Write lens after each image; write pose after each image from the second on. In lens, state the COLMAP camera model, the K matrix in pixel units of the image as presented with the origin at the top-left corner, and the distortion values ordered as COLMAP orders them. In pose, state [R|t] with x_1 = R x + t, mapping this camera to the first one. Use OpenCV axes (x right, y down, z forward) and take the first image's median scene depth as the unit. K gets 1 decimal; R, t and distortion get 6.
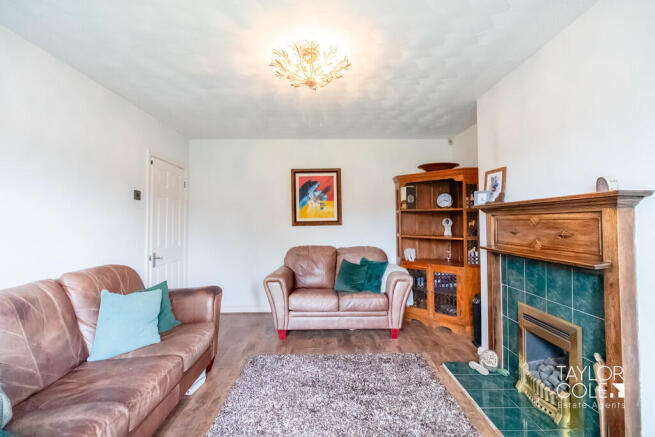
lens RADIAL K [[286.4, 0, 326.7], [0, 286.4, 216.1], [0, 0, 1]] dist [0.000164, 0.000122]
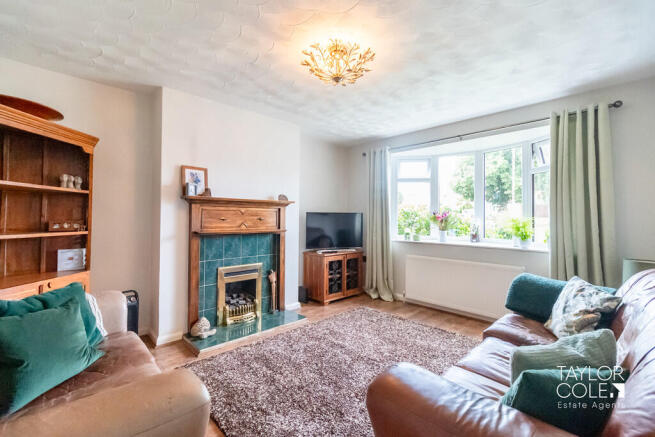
lens RADIAL K [[286.4, 0, 326.7], [0, 286.4, 216.1], [0, 0, 1]] dist [0.000164, 0.000122]
pose [[-0.671474, 0.006725, 0.740998, -0.786458], [-0.019467, 0.999454, -0.026711, 0.073492], [-0.740773, -0.032360, -0.670976, 1.650725]]
